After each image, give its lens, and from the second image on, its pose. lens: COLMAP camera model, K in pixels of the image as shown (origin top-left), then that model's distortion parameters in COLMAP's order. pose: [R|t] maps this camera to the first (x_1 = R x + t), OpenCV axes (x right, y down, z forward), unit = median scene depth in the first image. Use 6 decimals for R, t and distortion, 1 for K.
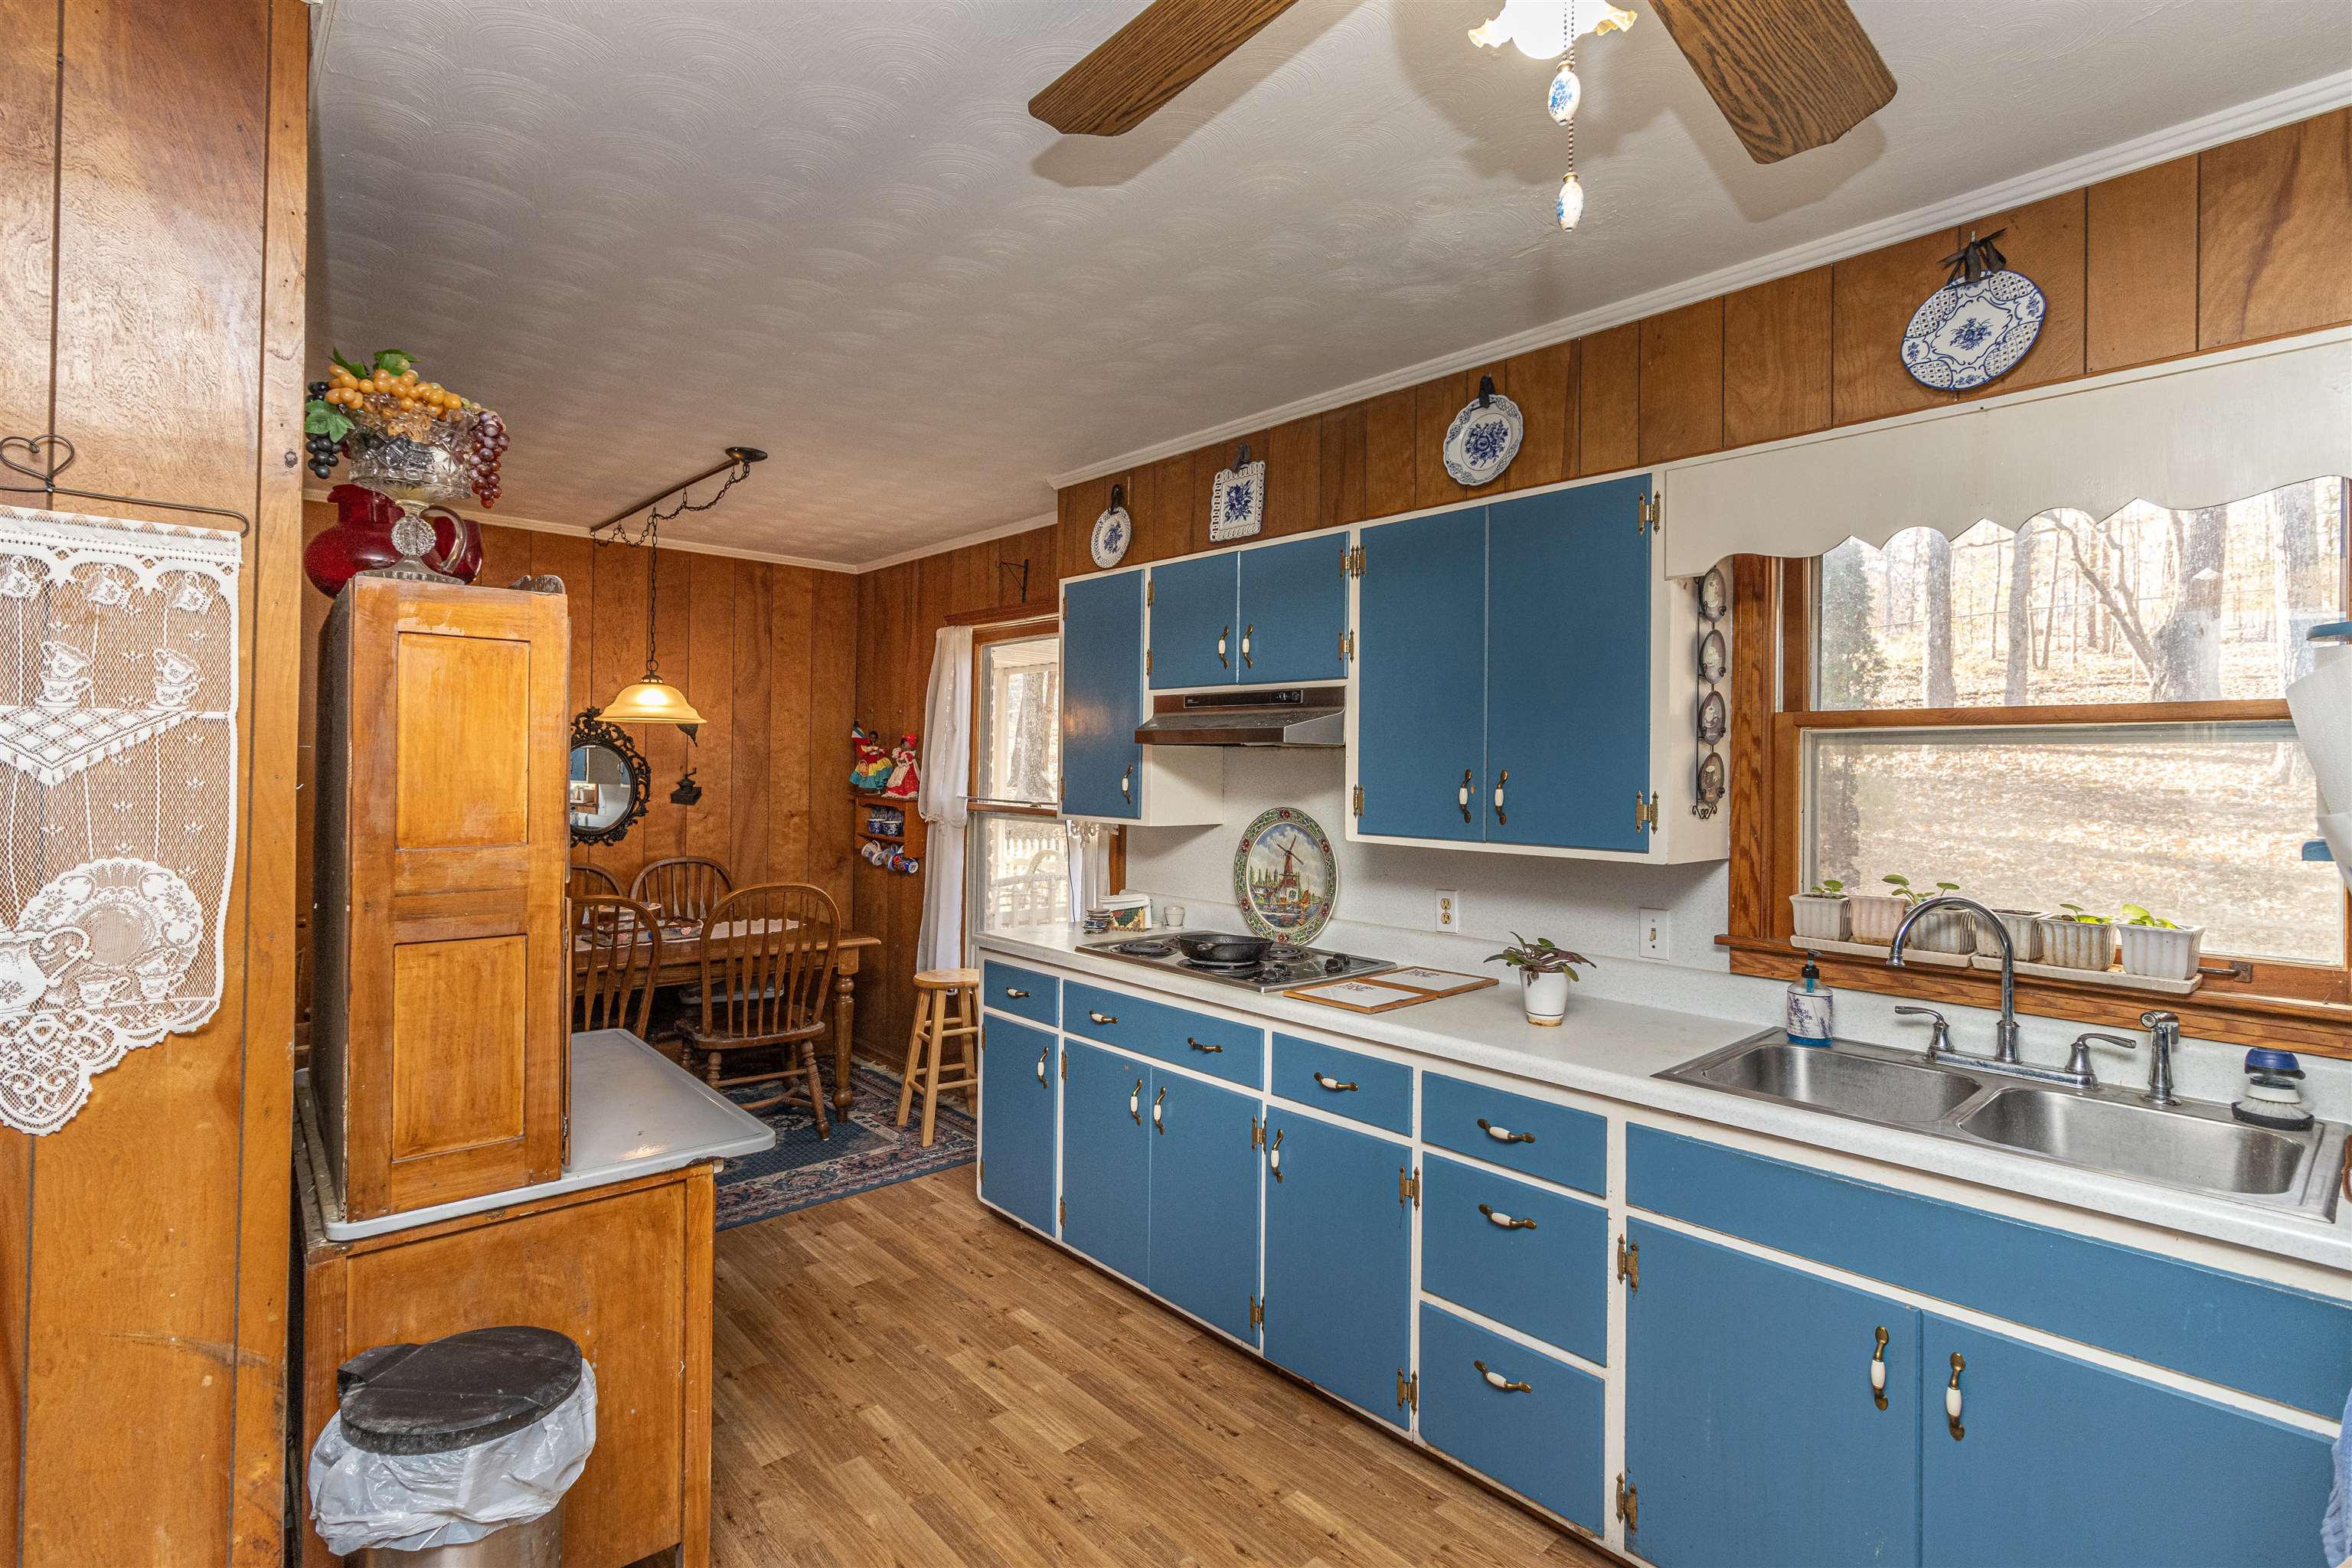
lens RADIAL K [[1080.5, 0, 1175.1], [0, 1080.5, 757.2], [0, 0, 1]] dist [-0.000085, 0.000625]
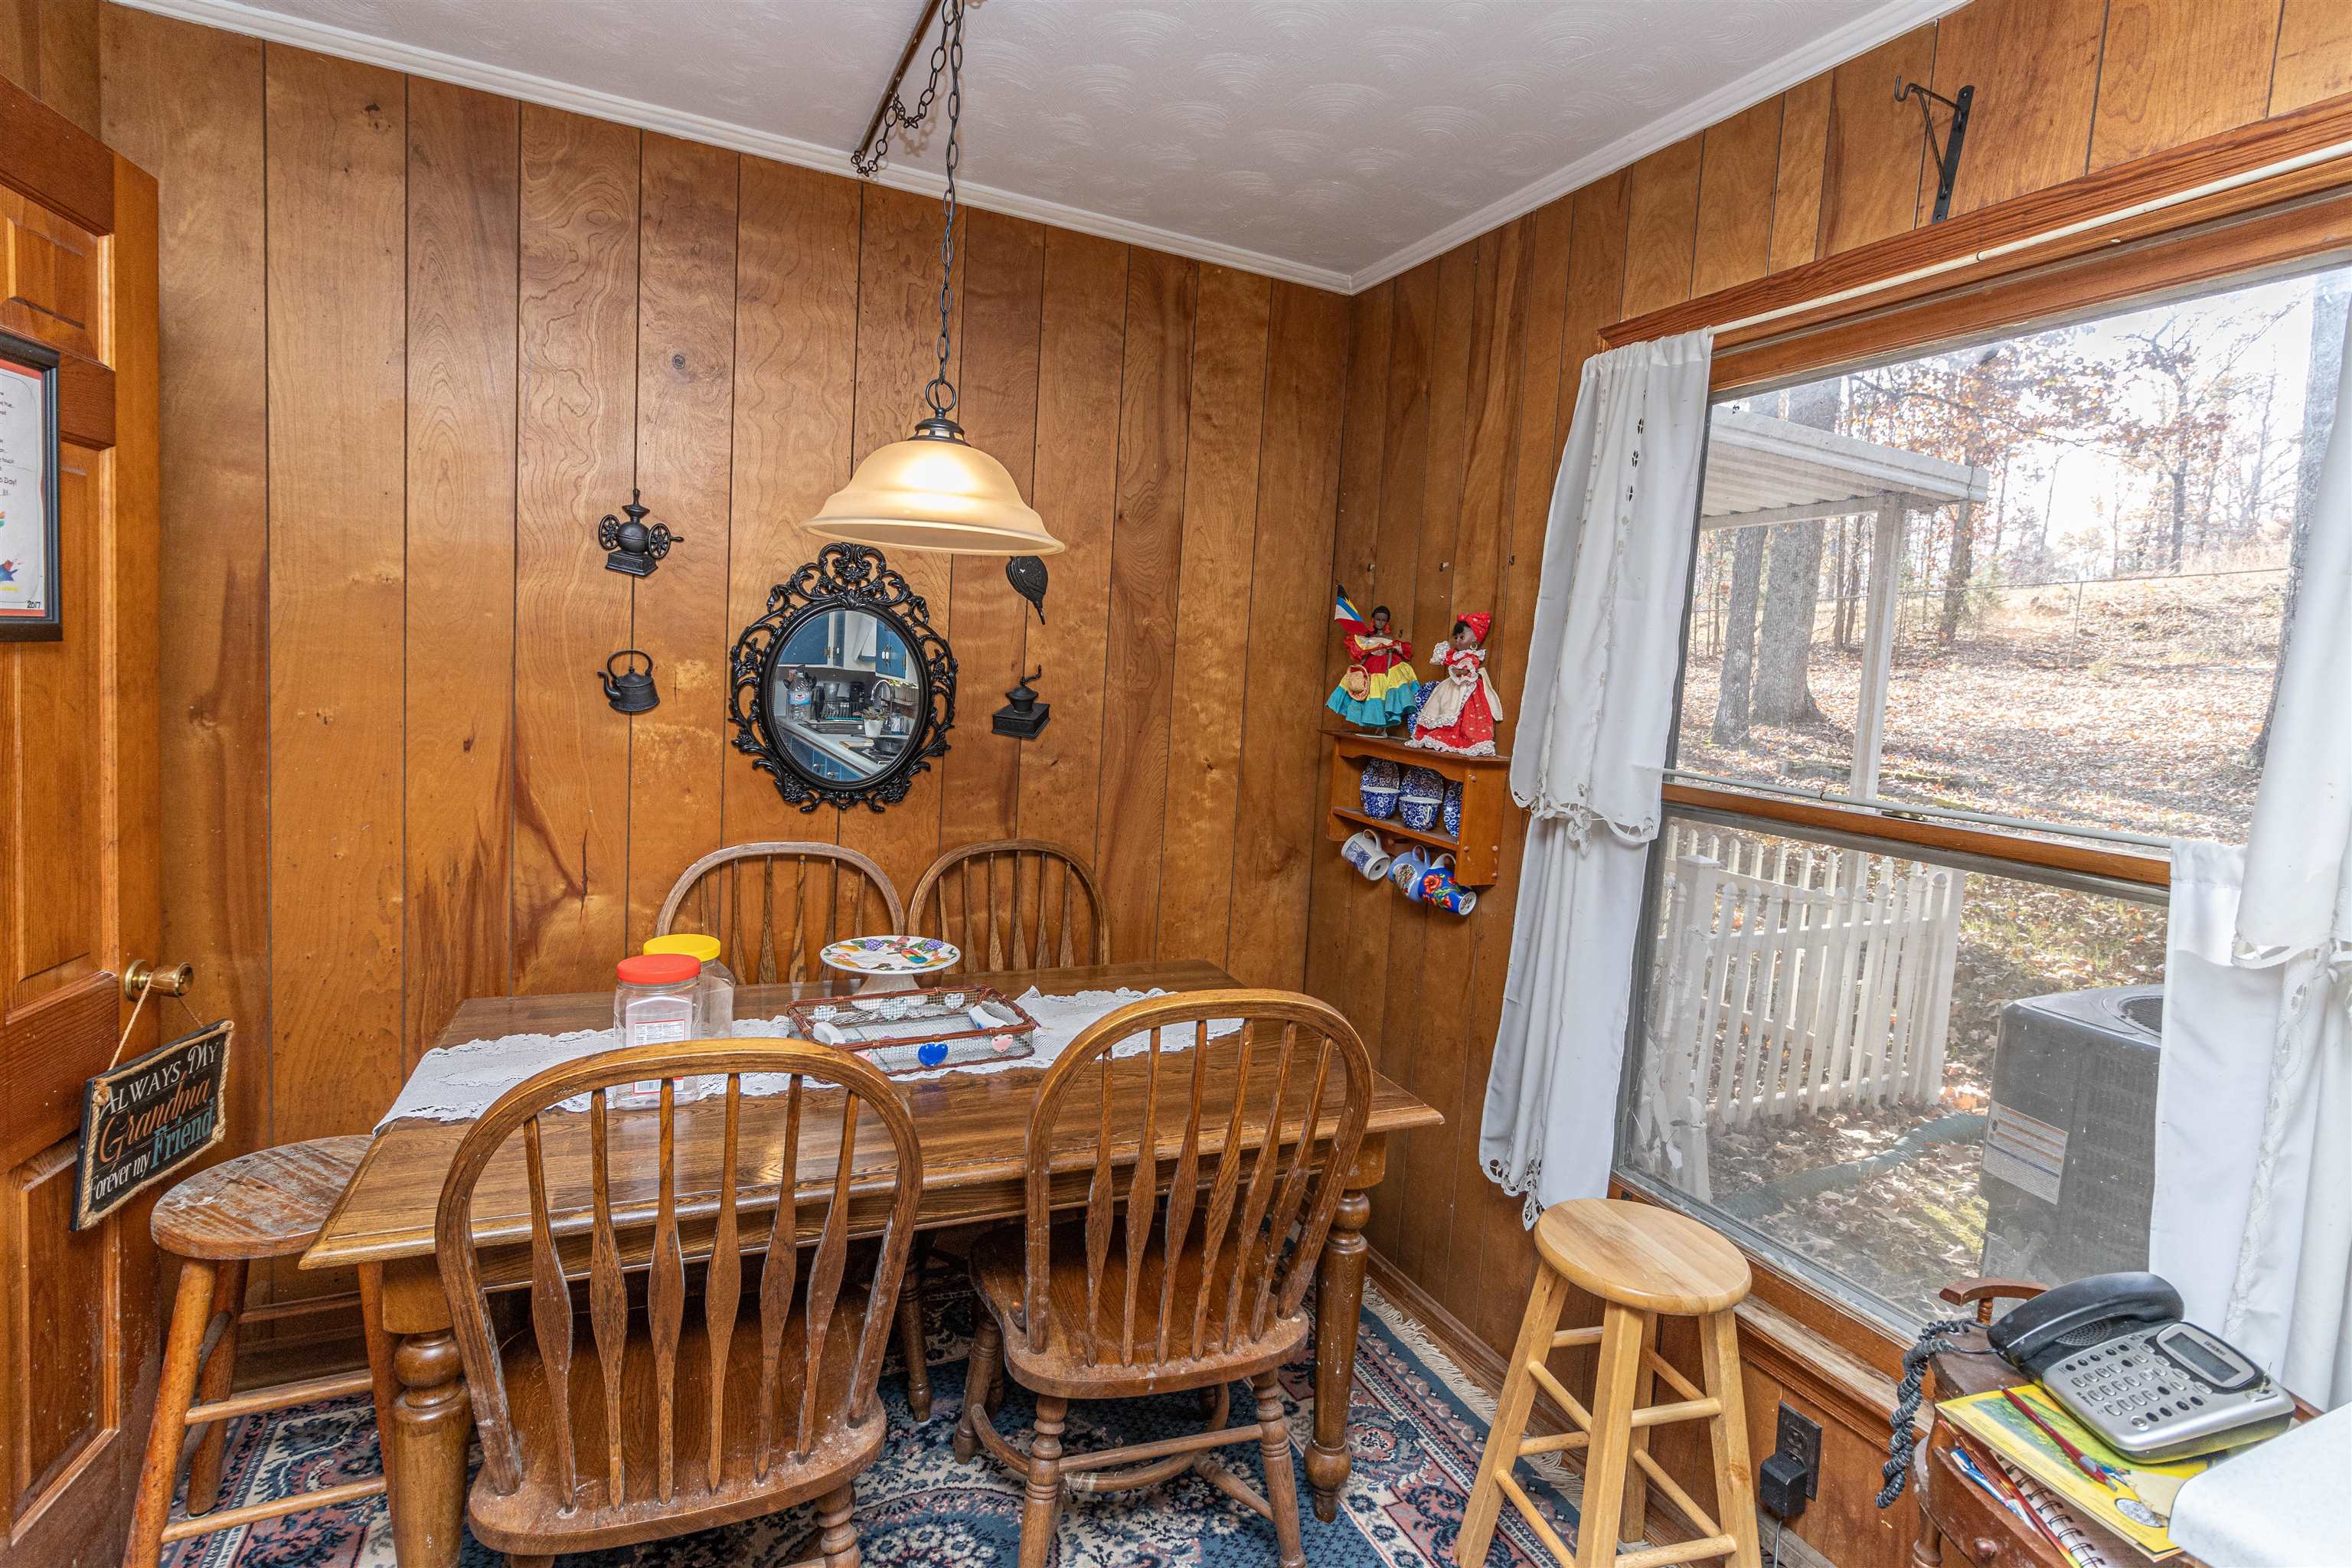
lens RADIAL K [[1080.5, 0, 1175.1], [0, 1080.5, 757.2], [0, 0, 1]] dist [-0.000085, 0.000625]
pose [[0.952177, 0.068580, -0.297751, -0.224018], [-0.045904, 0.995533, 0.082501, 0.007476], [0.302079, -0.064887, 0.951072, 0.520622]]
